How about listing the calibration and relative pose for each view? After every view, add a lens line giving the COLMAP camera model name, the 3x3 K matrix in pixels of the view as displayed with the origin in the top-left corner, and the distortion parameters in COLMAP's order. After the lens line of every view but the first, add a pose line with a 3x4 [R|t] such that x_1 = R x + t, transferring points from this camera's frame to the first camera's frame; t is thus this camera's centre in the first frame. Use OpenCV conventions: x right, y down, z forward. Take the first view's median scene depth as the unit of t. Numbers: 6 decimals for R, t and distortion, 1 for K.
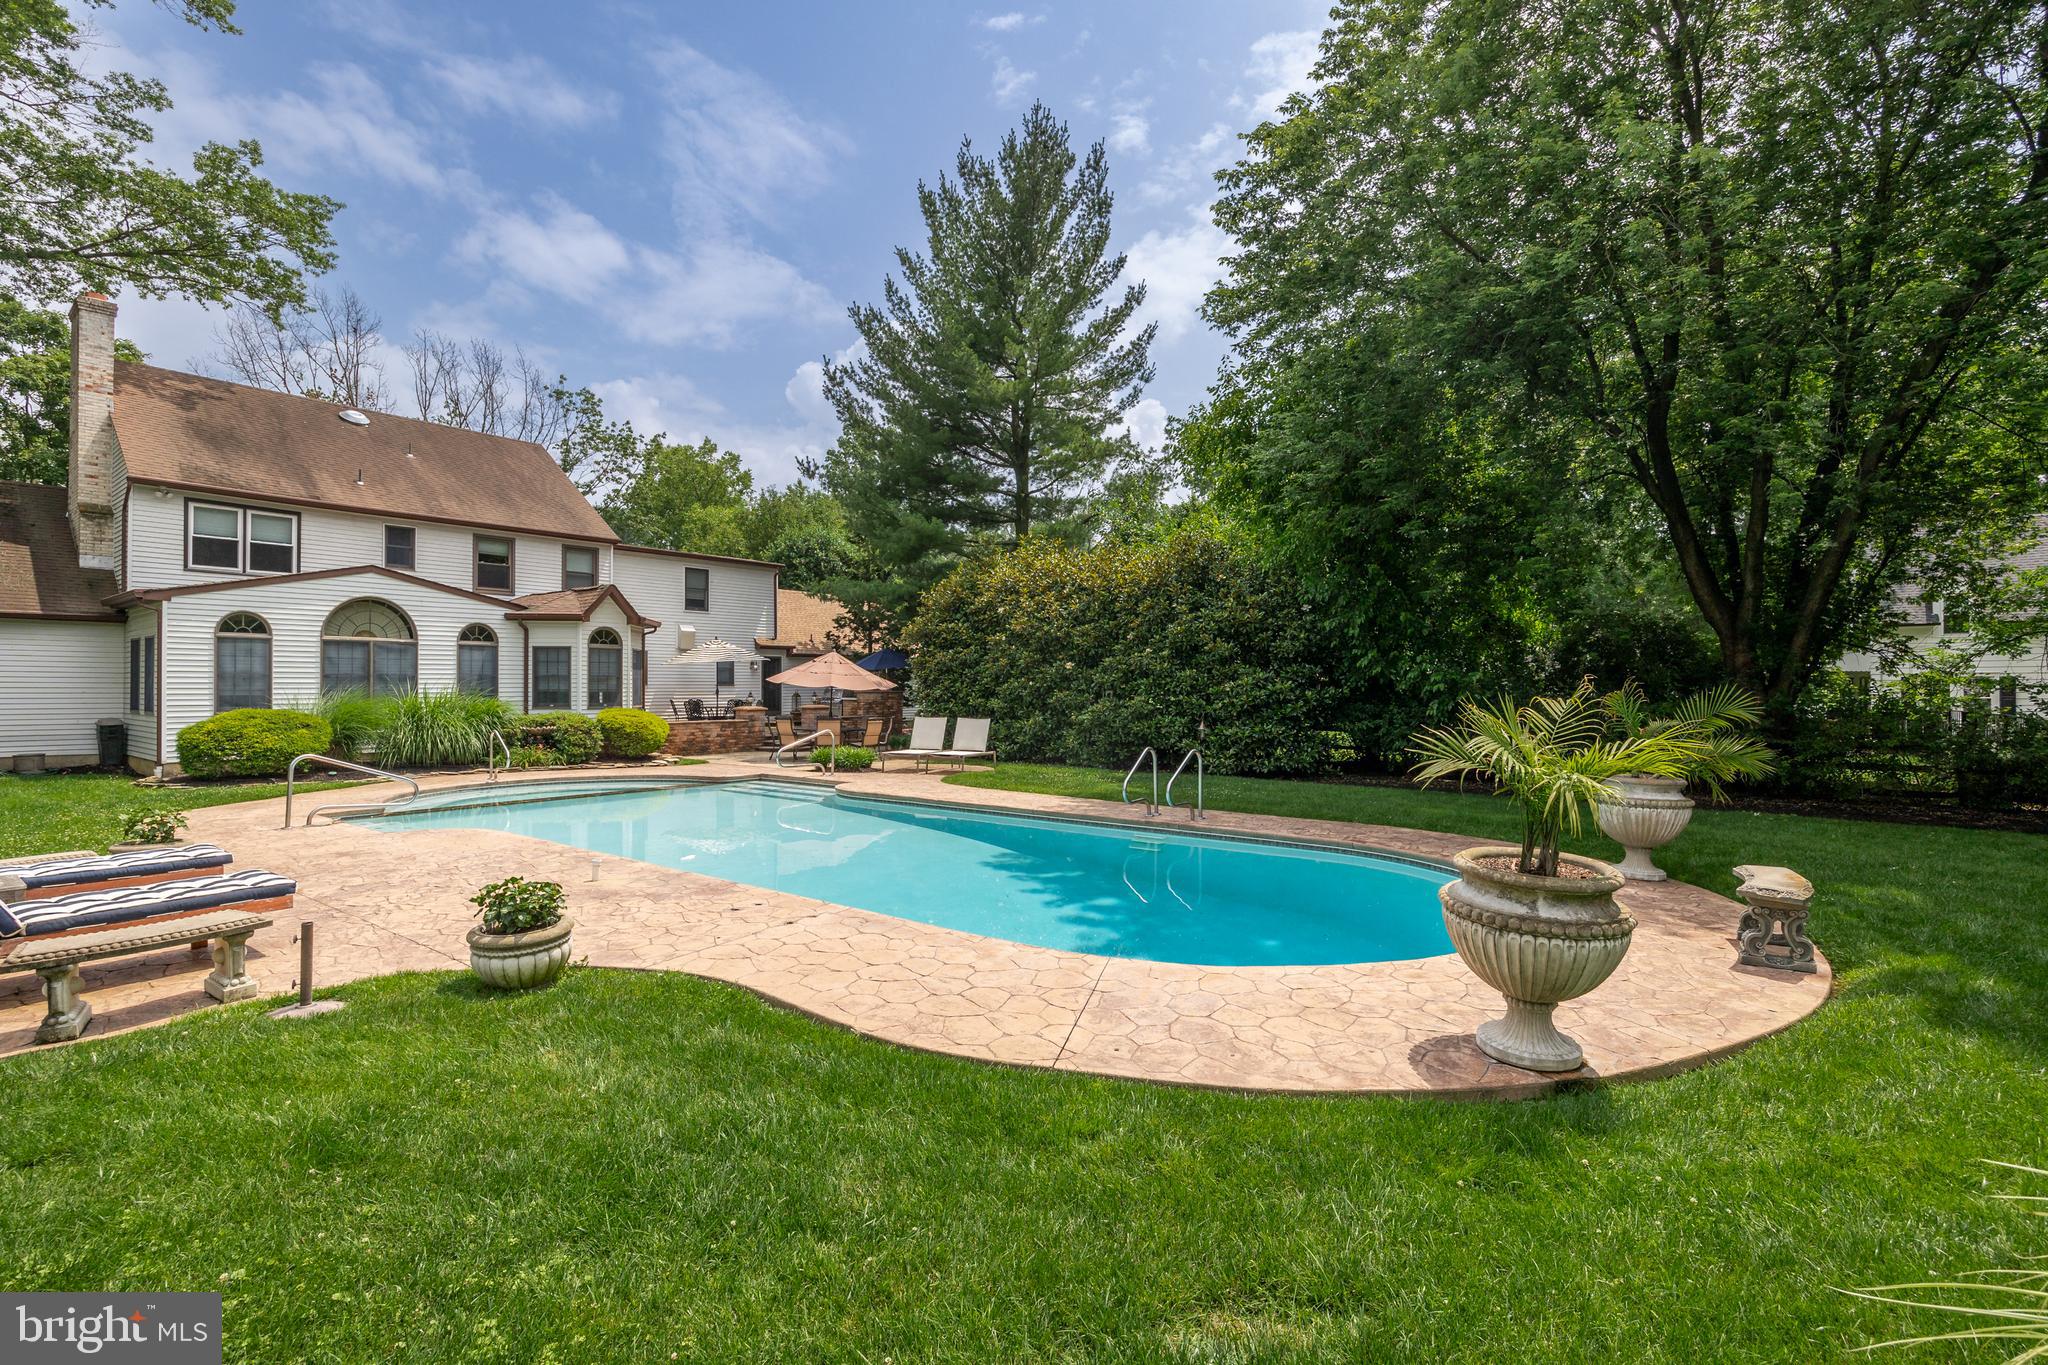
lens RADIAL K [[925.1, 0, 1010.1], [0, 925.1, 680.9], [0, 0, 1]] dist [0.002954, -0.001269]
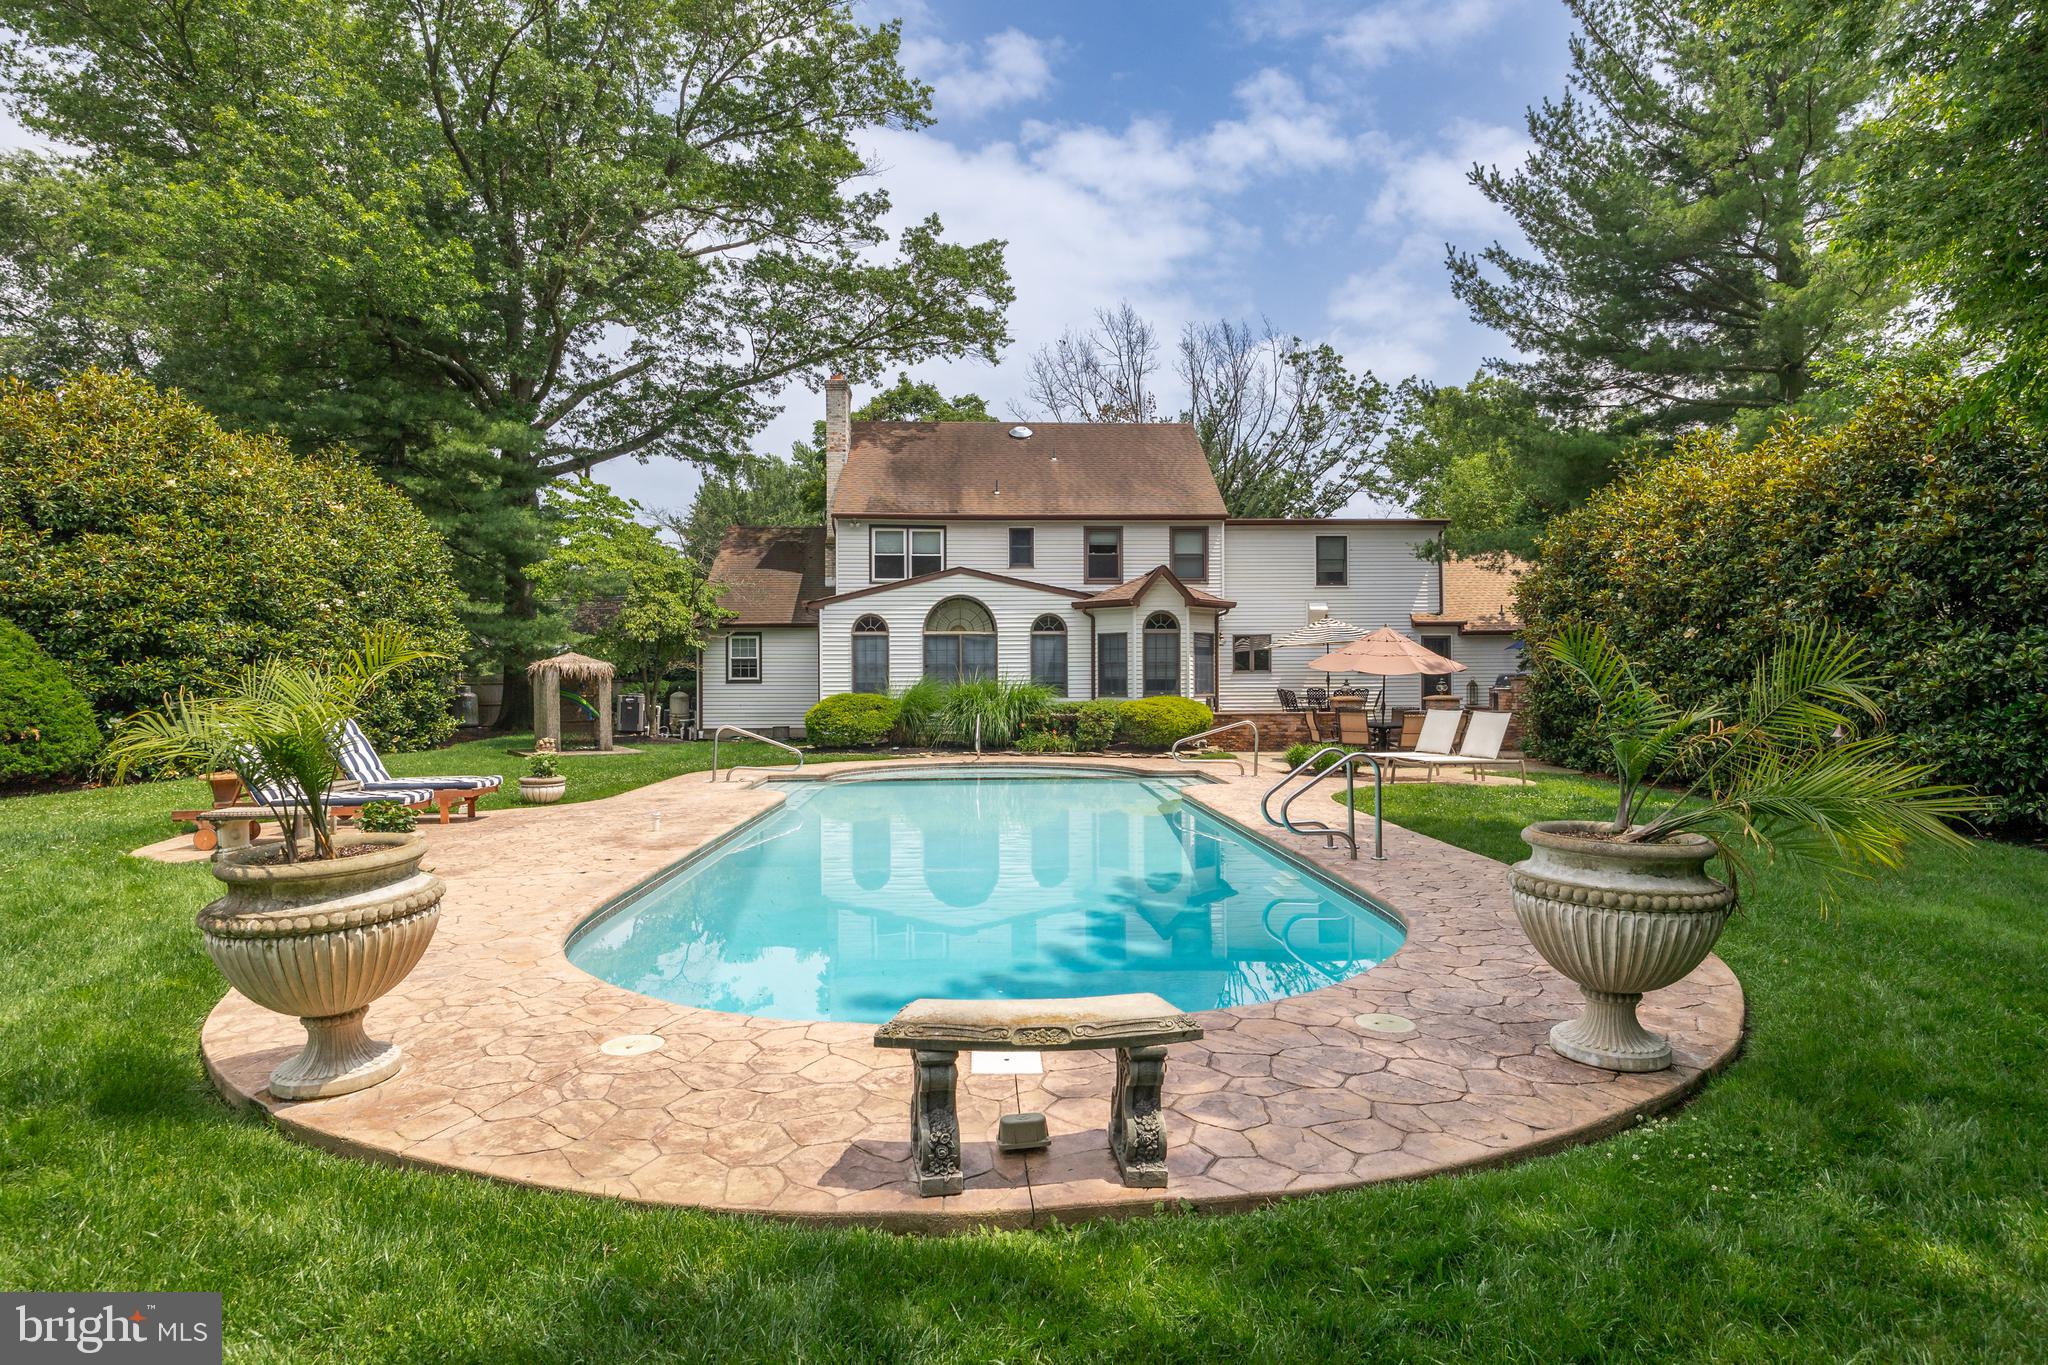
lens RADIAL K [[1107.4, 0, 1044.6], [0, 1107.4, 688.2], [0, 0, 1]] dist [-0.025628, -0.002983]
pose [[0.666015, -0.001577, -0.745937, 0.328781], [0.010236, 0.999923, 0.007025, 0.011825], [0.745868, -0.012314, 0.665980, 0.163165]]
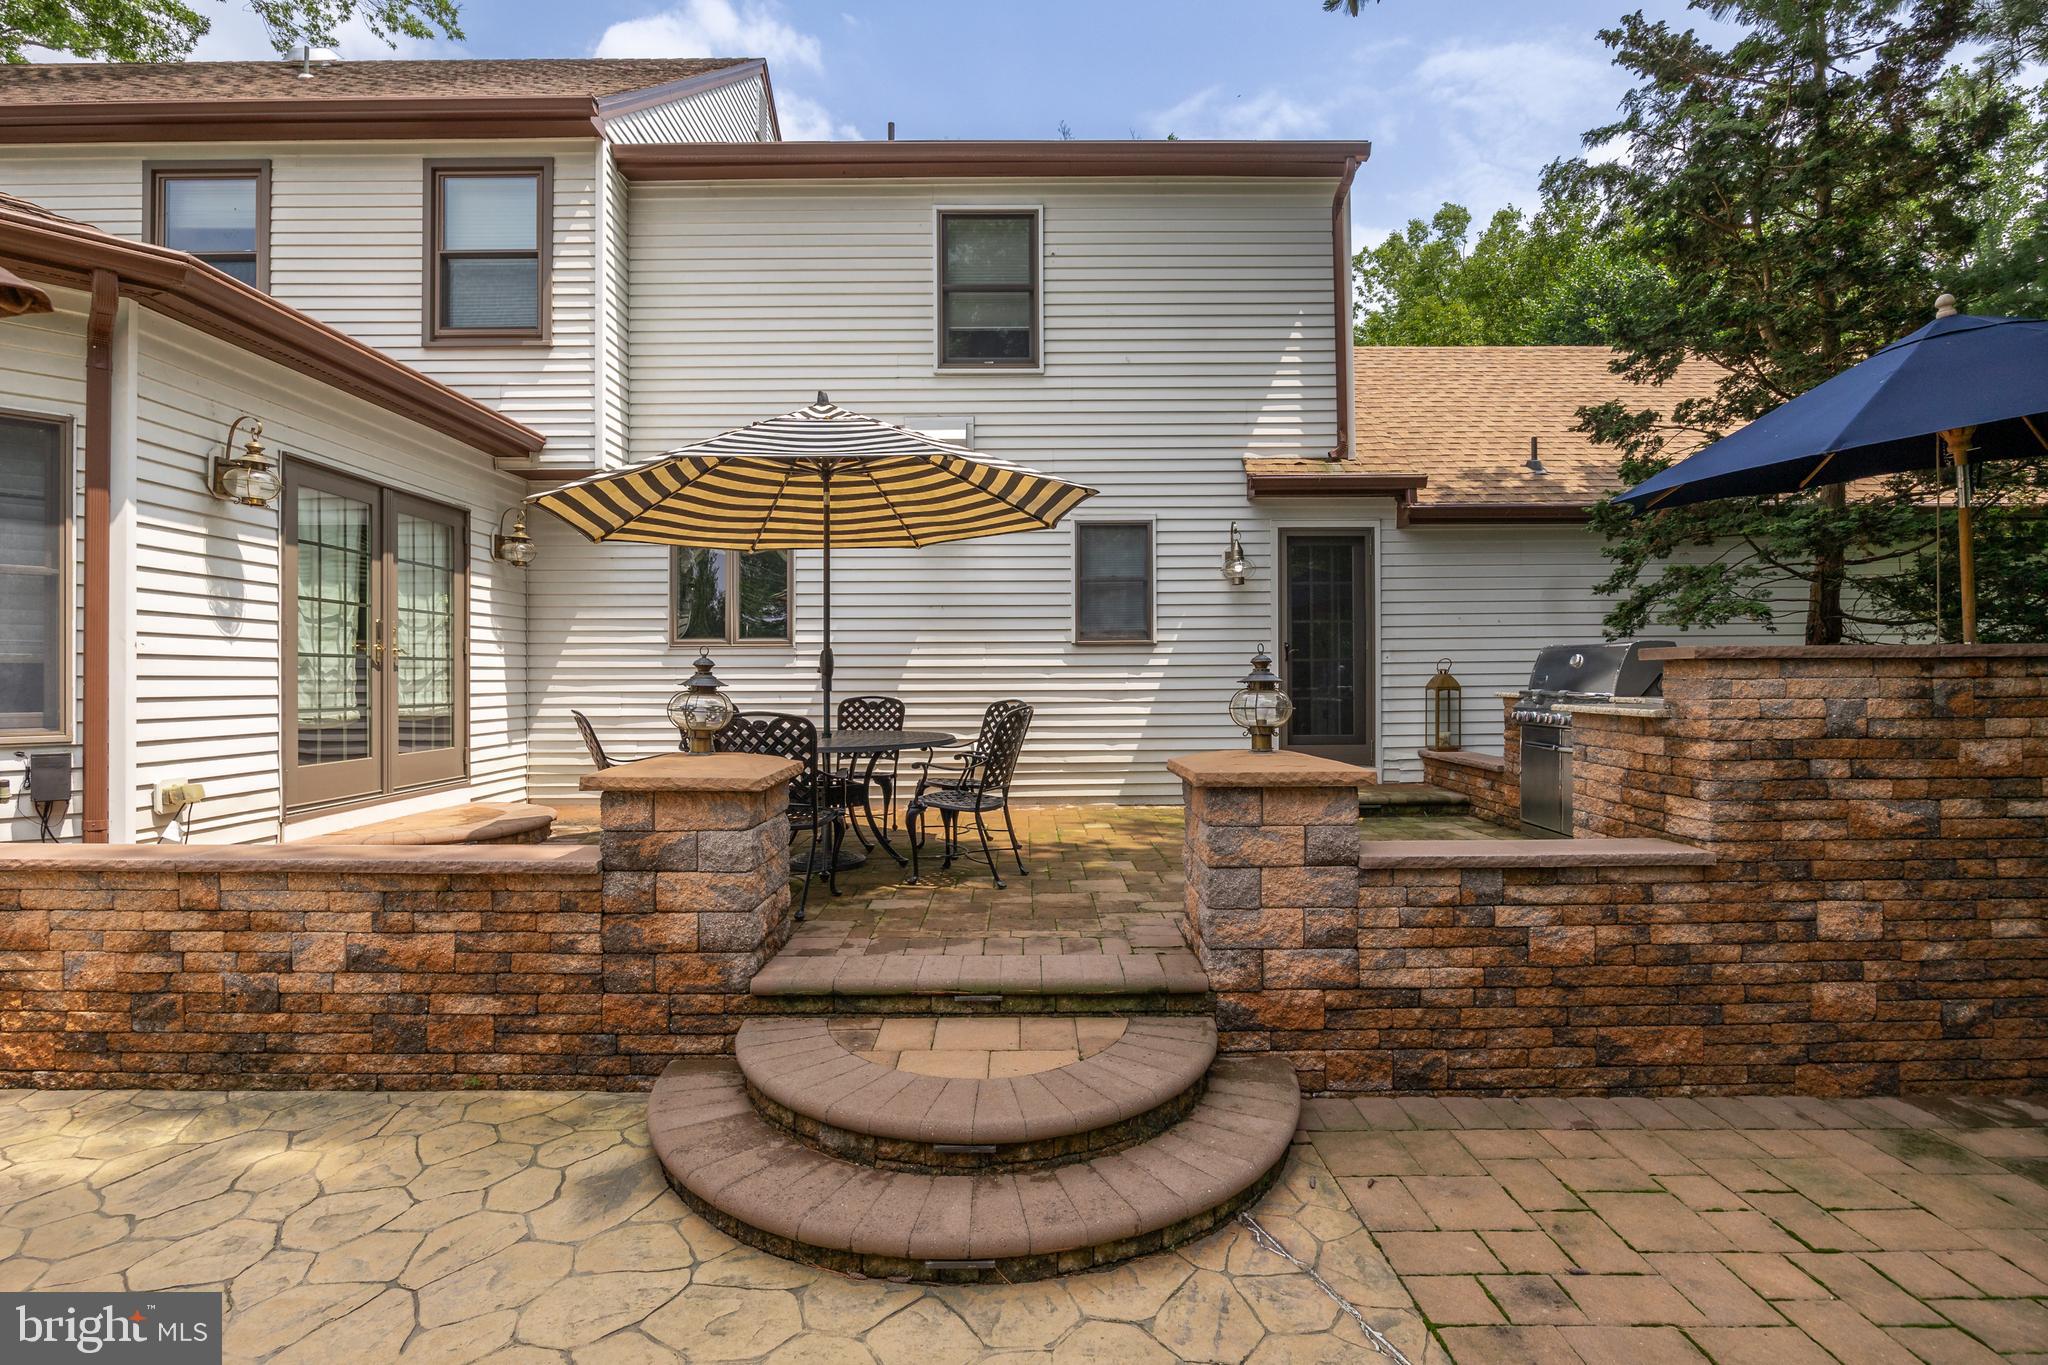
lens RADIAL K [[939.7, 0, 1029.5], [0, 939.7, 677.4], [0, 0, 1]] dist [-0.016787, 0.003422]
pose [[0.628316, -0.002337, -0.777954, -0.157869], [0.007720, 0.999965, 0.003231, 0.017683], [0.777920, -0.008036, 0.628312, 1.119726]]
